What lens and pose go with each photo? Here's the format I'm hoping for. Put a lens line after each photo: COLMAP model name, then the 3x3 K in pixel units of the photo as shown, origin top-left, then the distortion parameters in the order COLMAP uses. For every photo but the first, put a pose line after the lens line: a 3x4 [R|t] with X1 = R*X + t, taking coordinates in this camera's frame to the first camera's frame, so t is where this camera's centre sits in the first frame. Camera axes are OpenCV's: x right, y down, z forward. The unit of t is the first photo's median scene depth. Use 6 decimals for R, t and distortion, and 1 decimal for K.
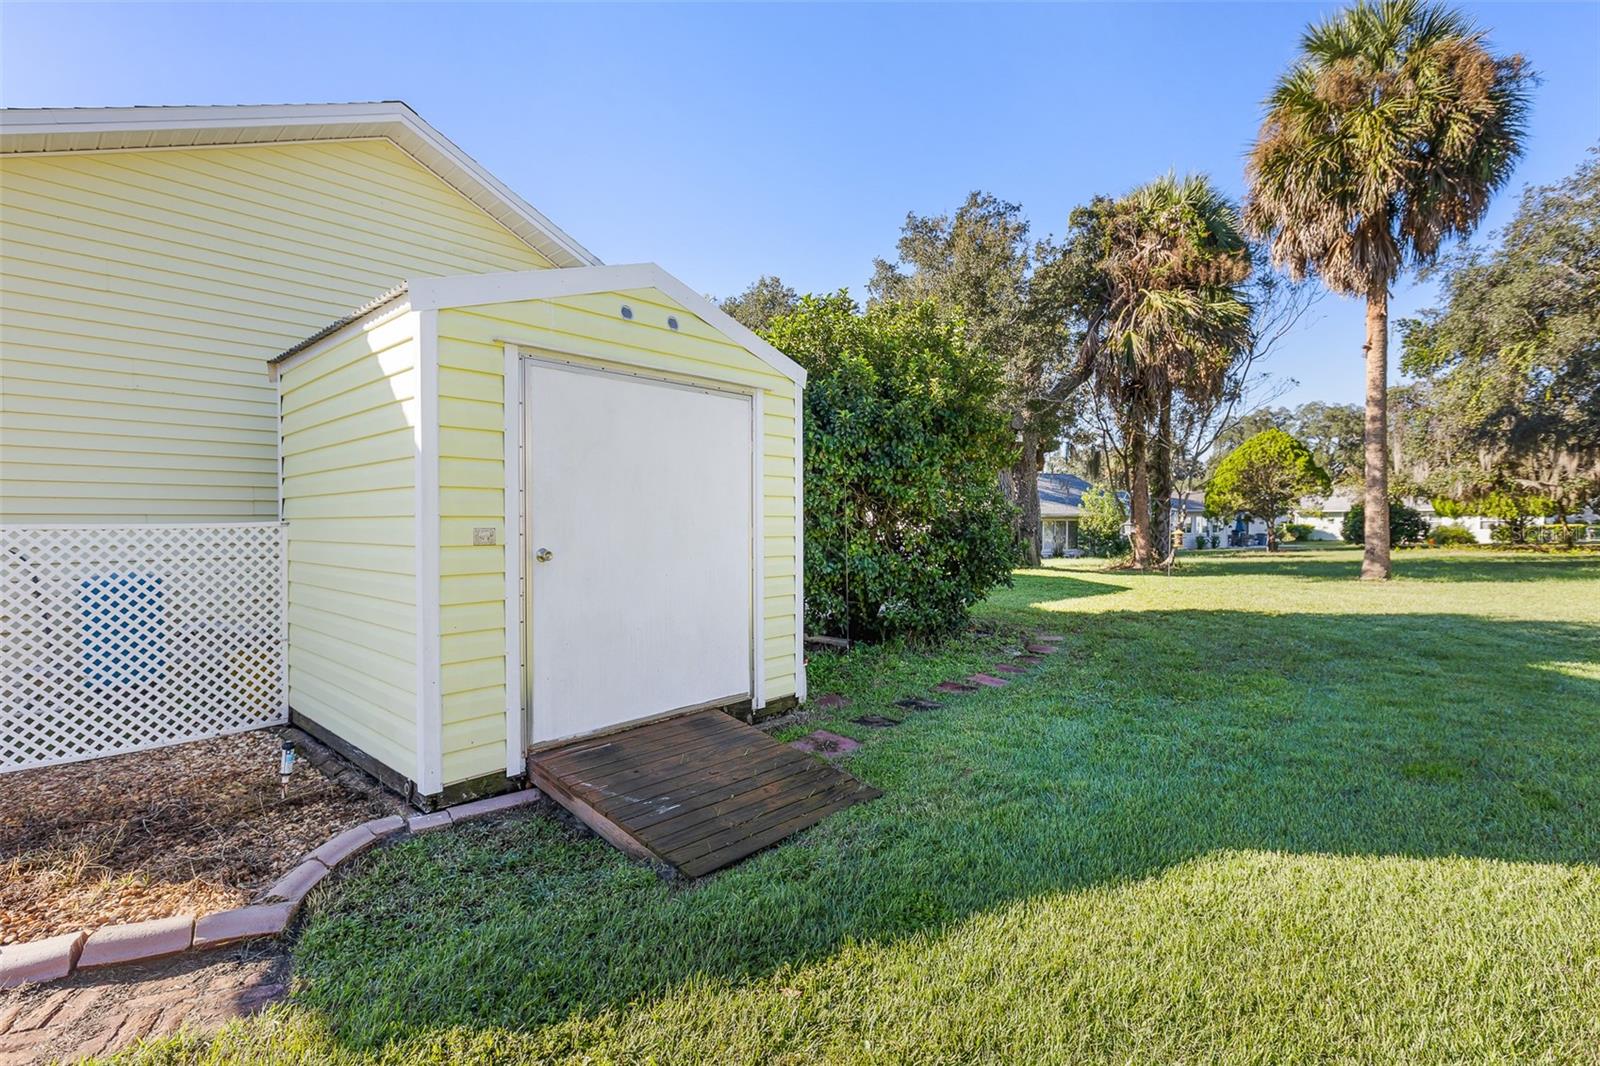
lens RADIAL K [[739.6, 0, 800.0], [0, 739.6, 533.0], [0, 0, 1]] dist [-0.074070, -0.000096]
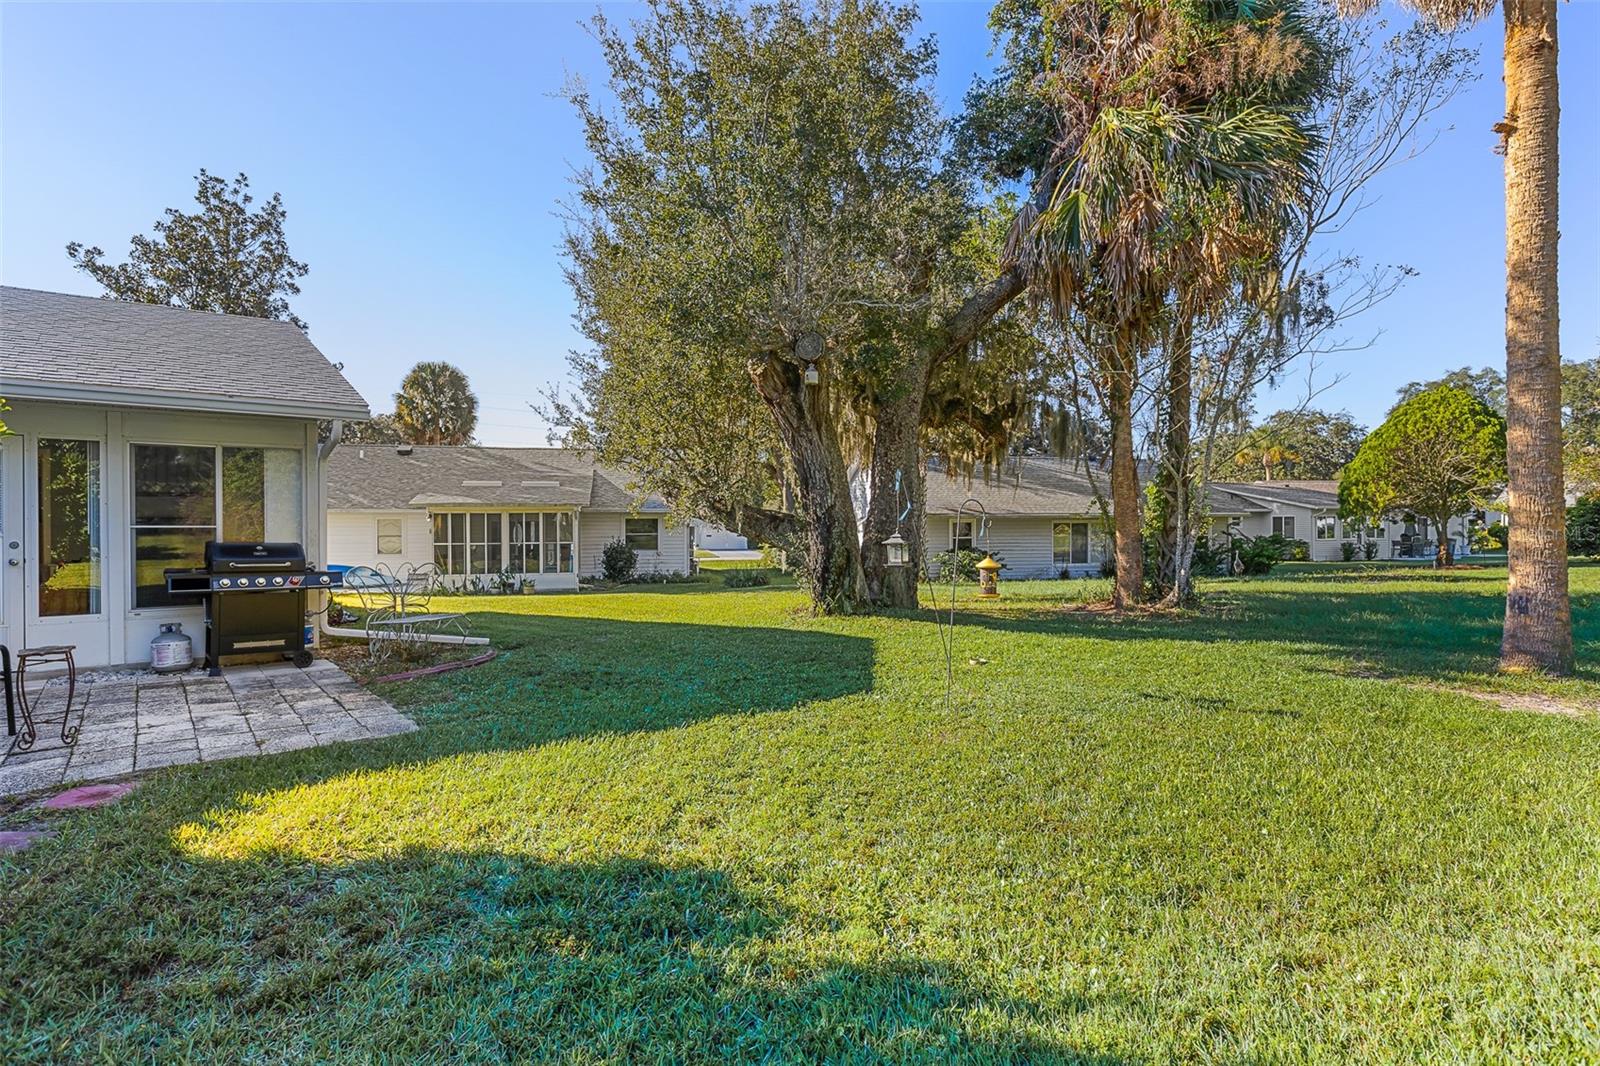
lens RADIAL K [[799.3, 0, 800.0], [0, 799.3, 533.0], [0, 0, 1]] dist [-0.030923, 0.000132]
pose [[0.988202, 0.013516, -0.152556, 0.267667], [-0.013414, 0.999909, 0.001703, 0.000704], [0.152565, 0.000364, 0.988293, 0.266520]]
